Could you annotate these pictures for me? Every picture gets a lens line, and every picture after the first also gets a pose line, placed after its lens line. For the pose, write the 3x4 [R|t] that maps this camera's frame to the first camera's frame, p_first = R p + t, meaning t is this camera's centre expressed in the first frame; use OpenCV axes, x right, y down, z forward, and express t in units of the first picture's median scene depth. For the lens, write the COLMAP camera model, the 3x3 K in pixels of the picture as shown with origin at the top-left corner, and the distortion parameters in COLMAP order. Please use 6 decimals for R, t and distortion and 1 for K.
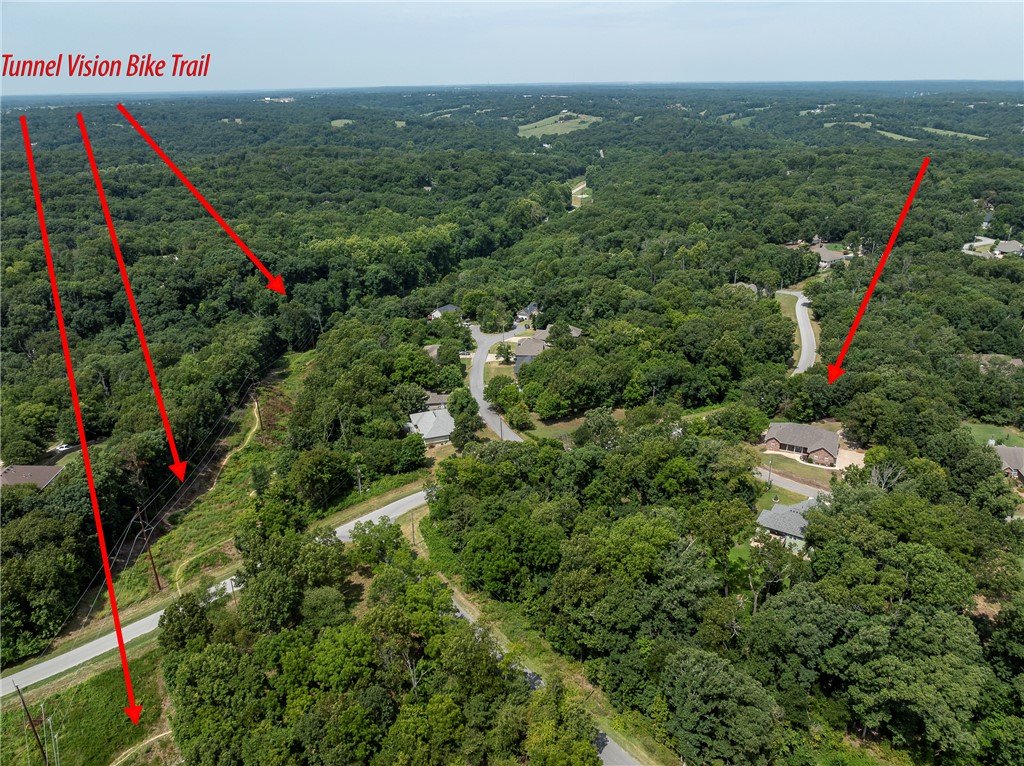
lens RADIAL K [[700.9, 0, 512.0], [0, 700.9, 383.0], [0, 0, 1]] dist [-0.022864, 0.006732]
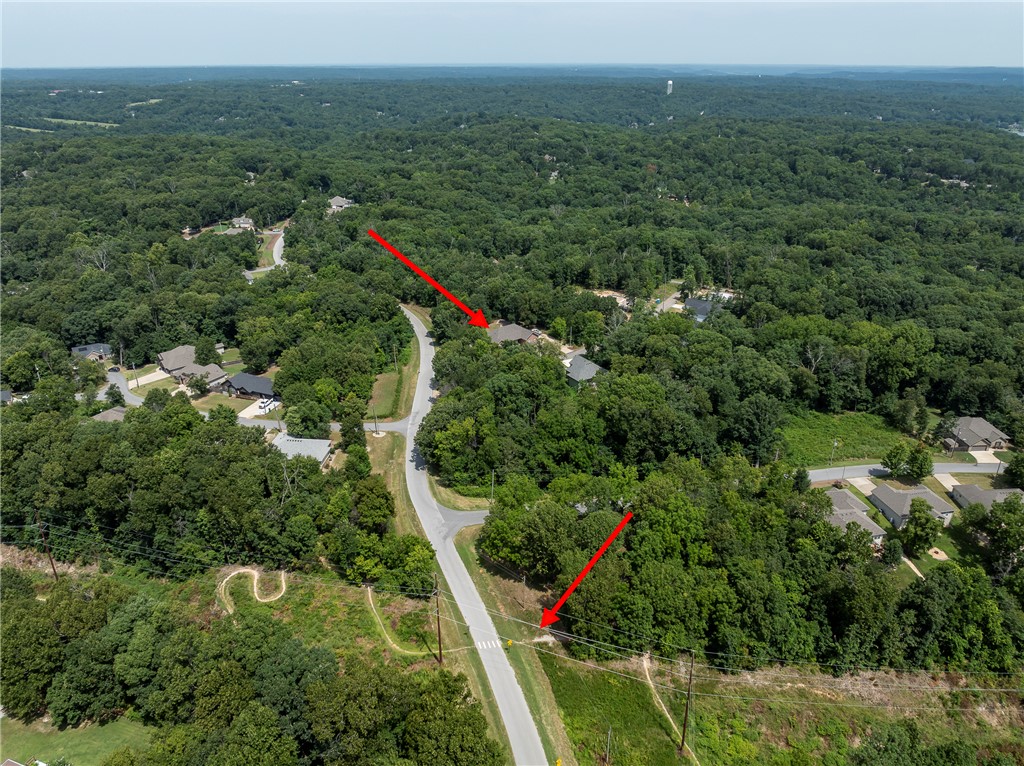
lens RADIAL K [[786.0, 0, 512.0], [0, 786.0, 383.0], [0, 0, 1]] dist [-0.028994, 0.001221]
pose [[0.398645, -0.333435, 0.854344, -0.464470], [0.356775, 0.914568, 0.190465, -0.059717], [-0.844863, 0.228881, 0.483549, 0.165443]]
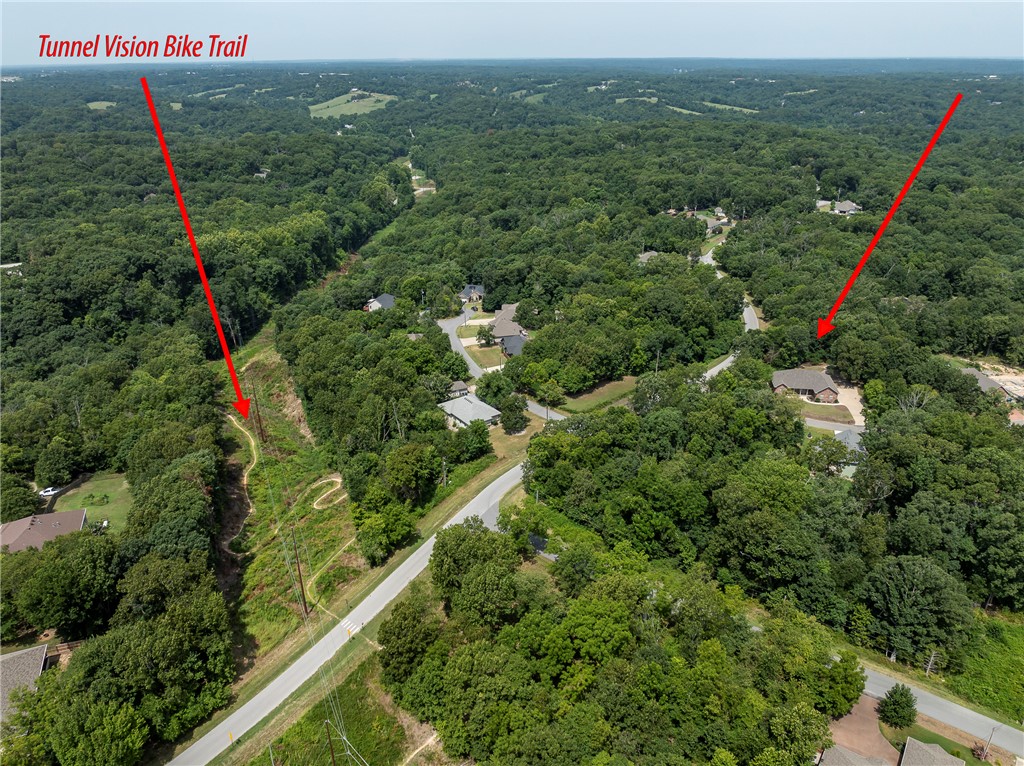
lens RADIAL K [[724.1, 0, 512.0], [0, 724.1, 383.0], [0, 0, 1]] dist [-0.022855, 0.005595]
pose [[0.958248, -0.111426, 0.263334, -0.189176], [0.107300, 0.993773, 0.030045, -0.002183], [-0.265042, -0.000535, 0.964237, 0.005562]]
